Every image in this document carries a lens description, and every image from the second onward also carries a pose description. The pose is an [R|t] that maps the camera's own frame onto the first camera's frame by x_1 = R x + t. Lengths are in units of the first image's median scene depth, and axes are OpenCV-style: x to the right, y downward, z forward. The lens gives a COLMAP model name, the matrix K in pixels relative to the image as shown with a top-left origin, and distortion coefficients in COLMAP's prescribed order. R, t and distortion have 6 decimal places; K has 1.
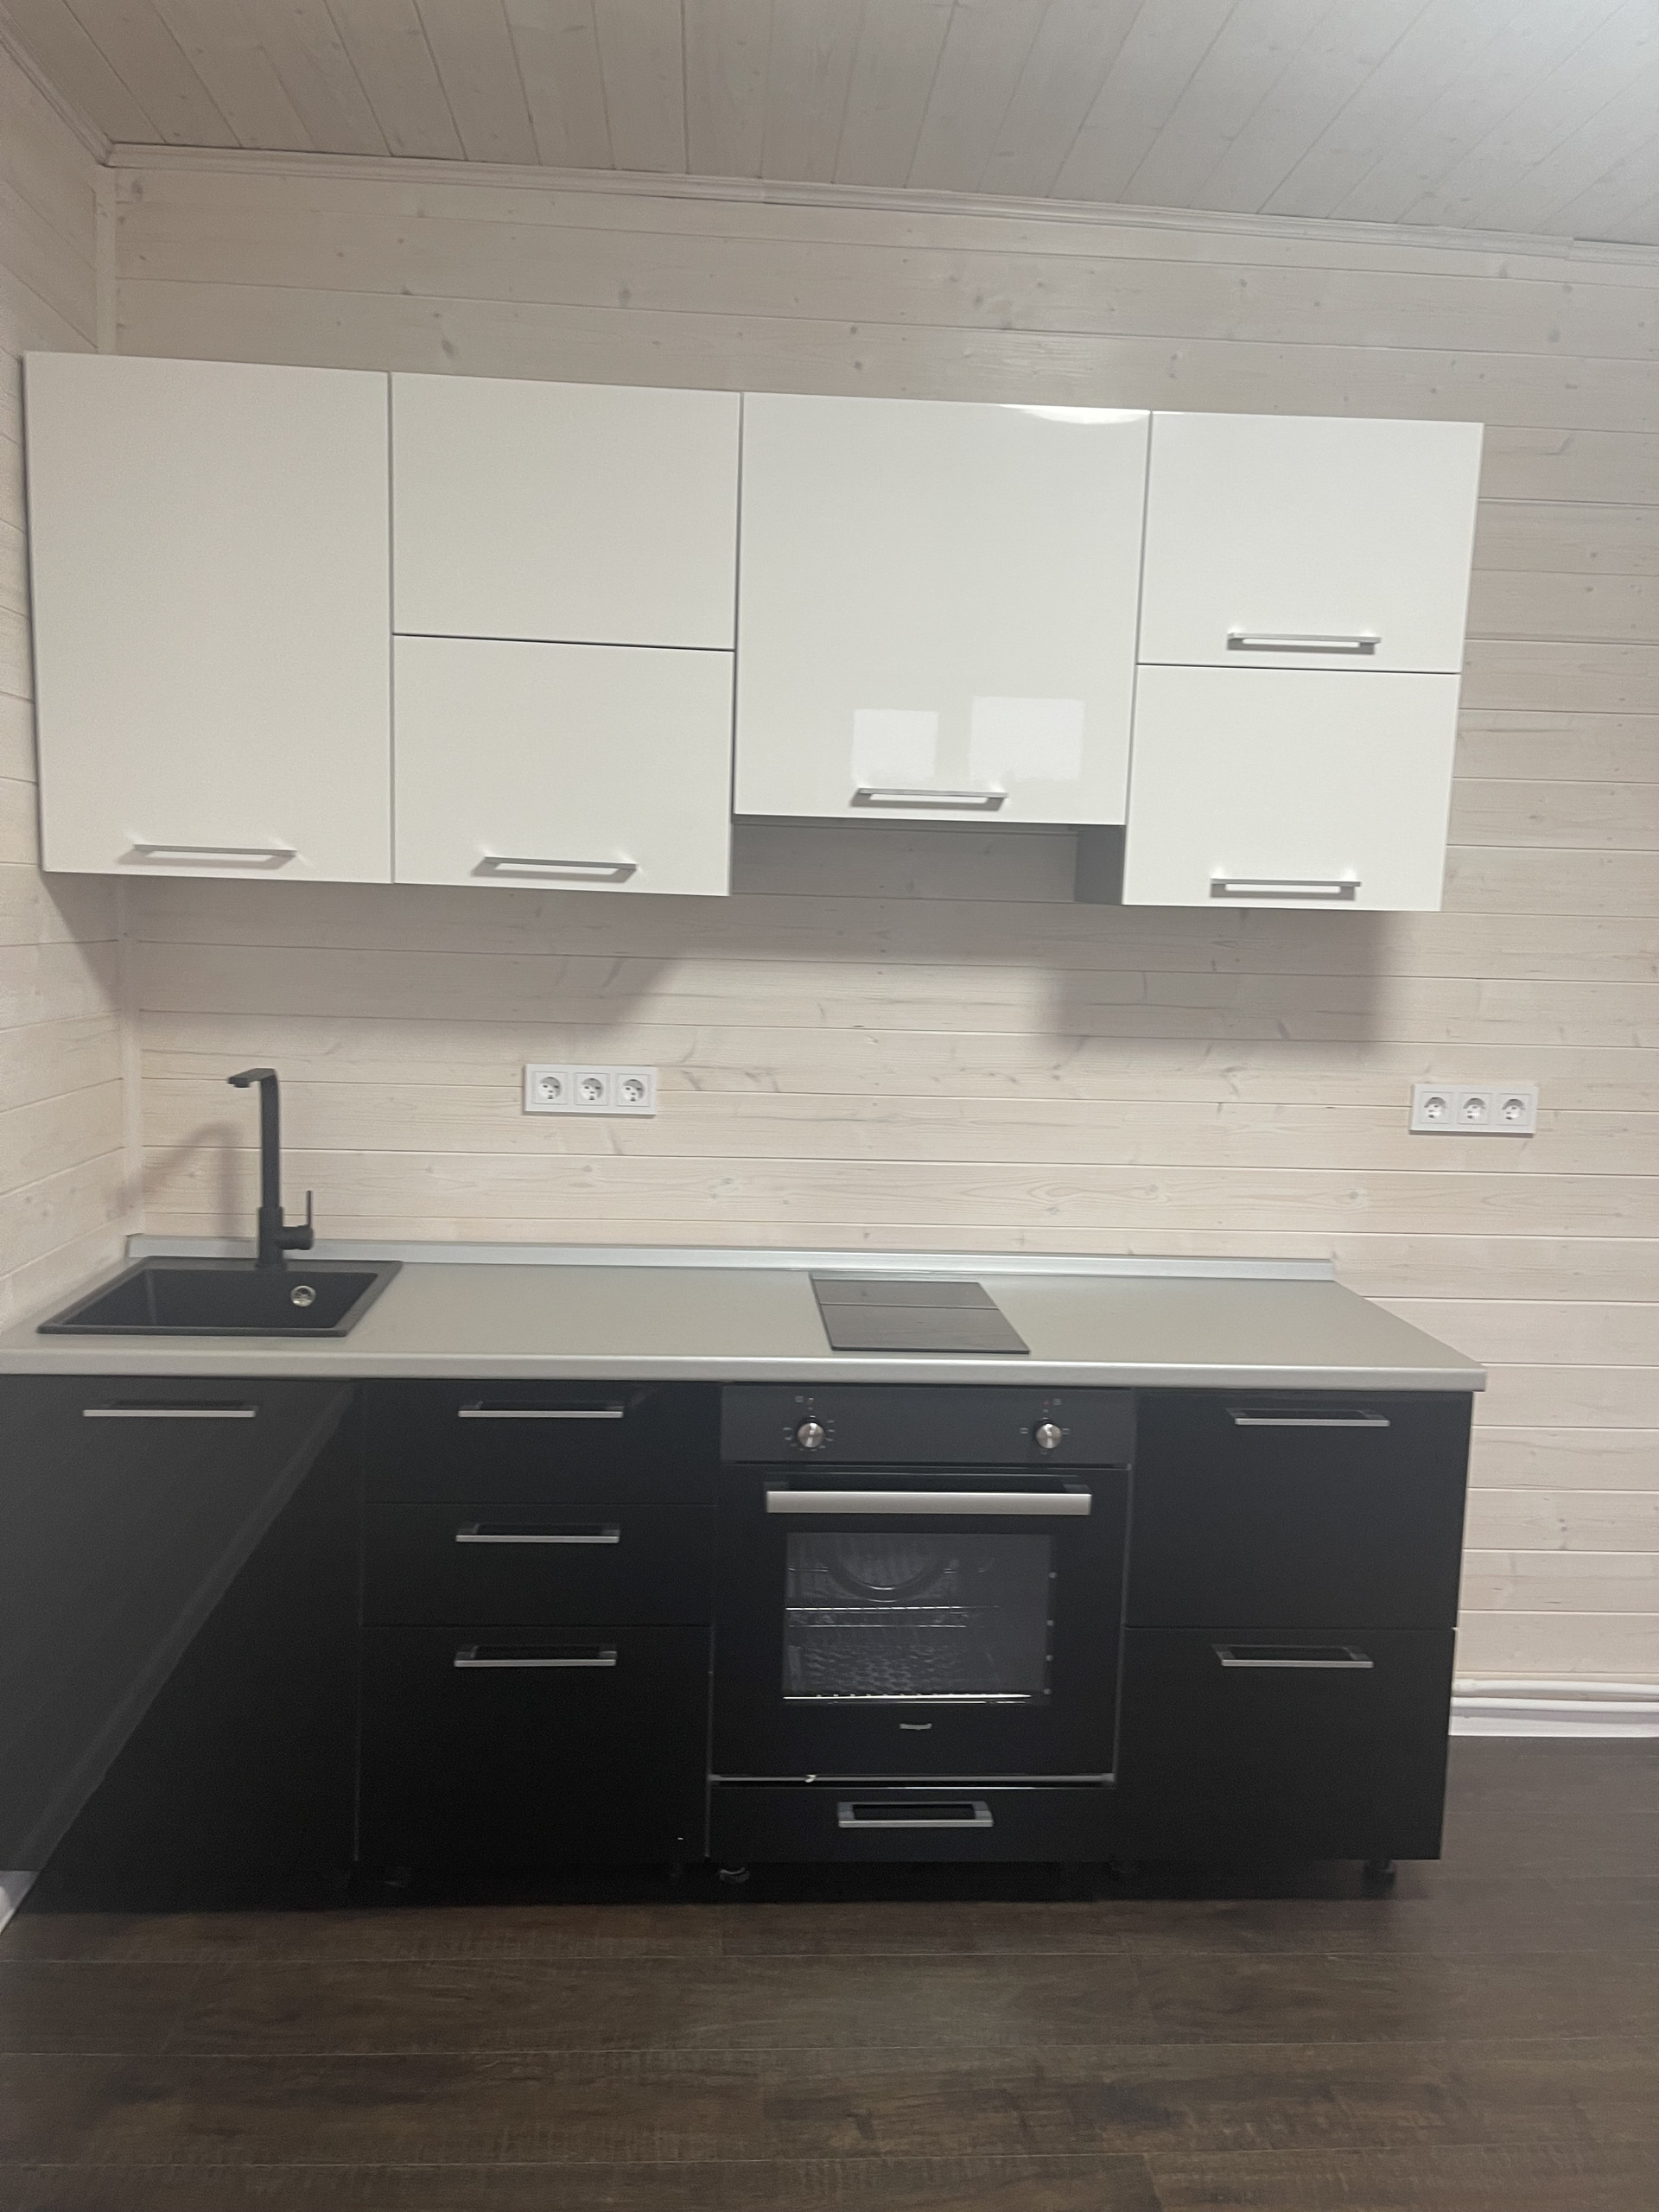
lens RADIAL K [[1624.2, 0, 850.9], [0, 1624.2, 1122.1], [0, 0, 1]] dist [0.071639, -0.105226]
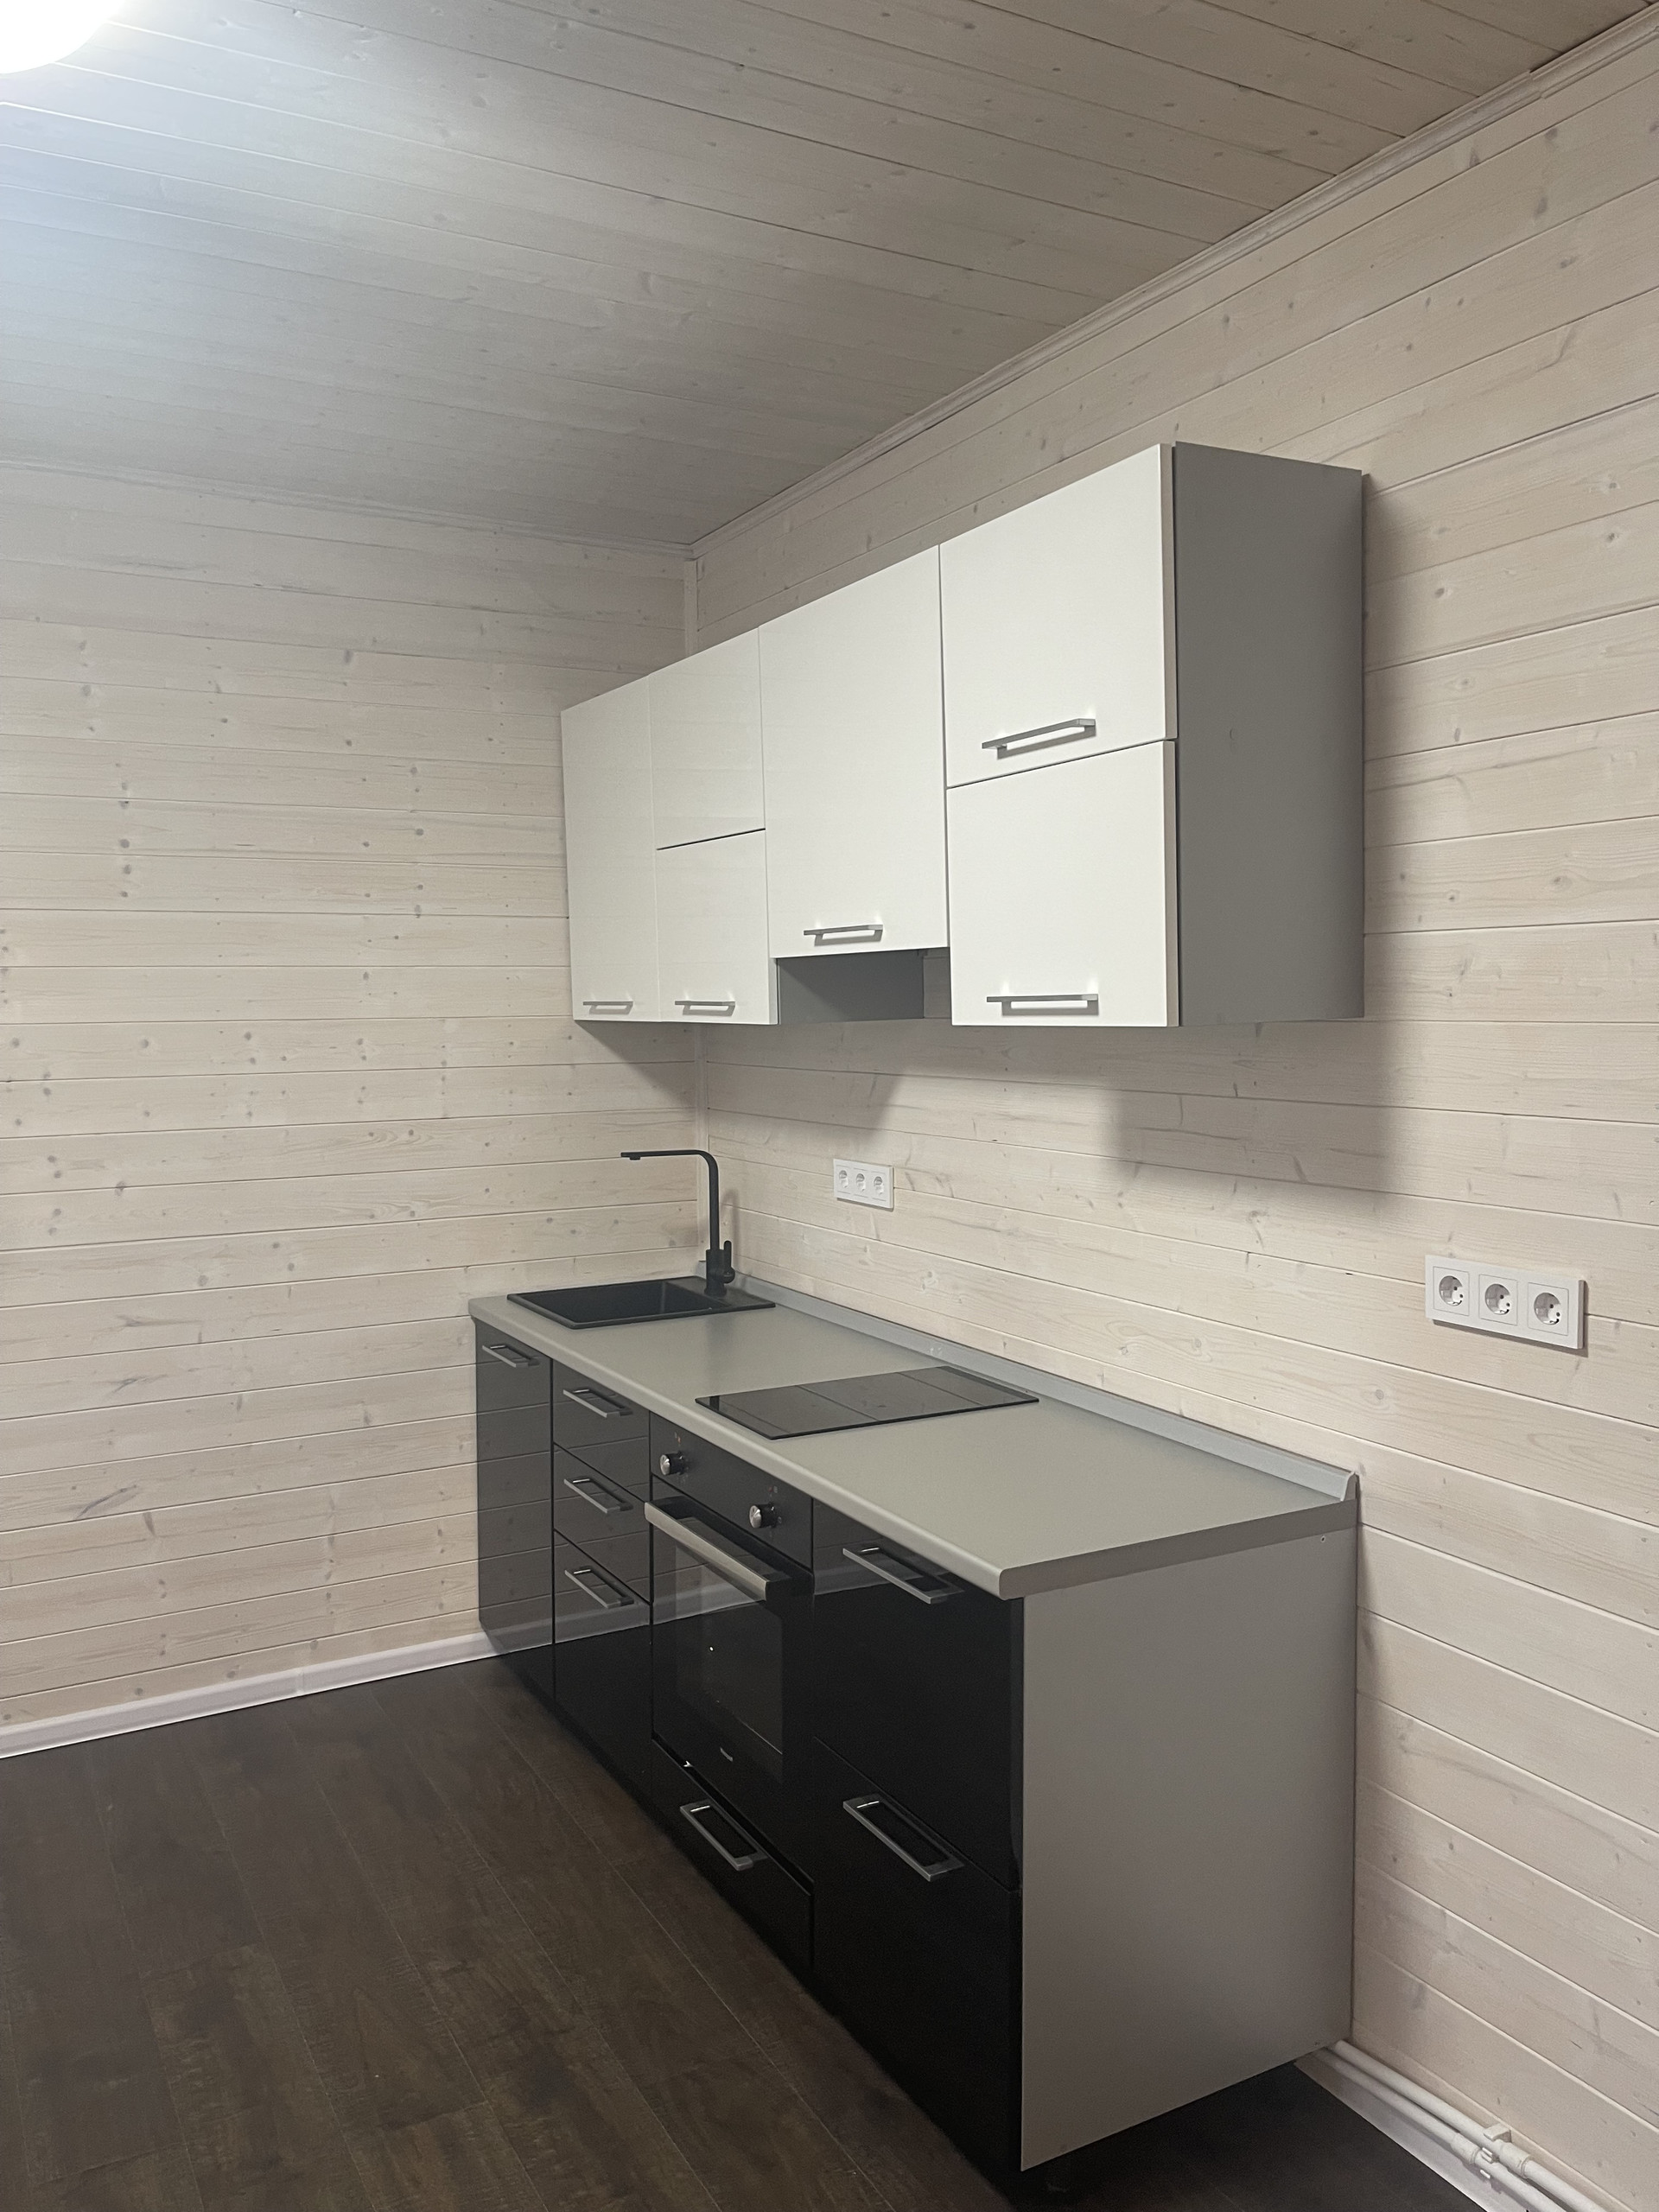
lens RADIAL K [[1645.6, 0, 822.3], [0, 1645.6, 1101.9], [0, 0, 1]] dist [0.078151, -0.120505]
pose [[0.430199, 0.022822, -0.902445, 0.960416], [-0.094728, 0.995303, -0.019987, -0.054566], [0.897750, 0.094085, 0.430340, 0.461526]]
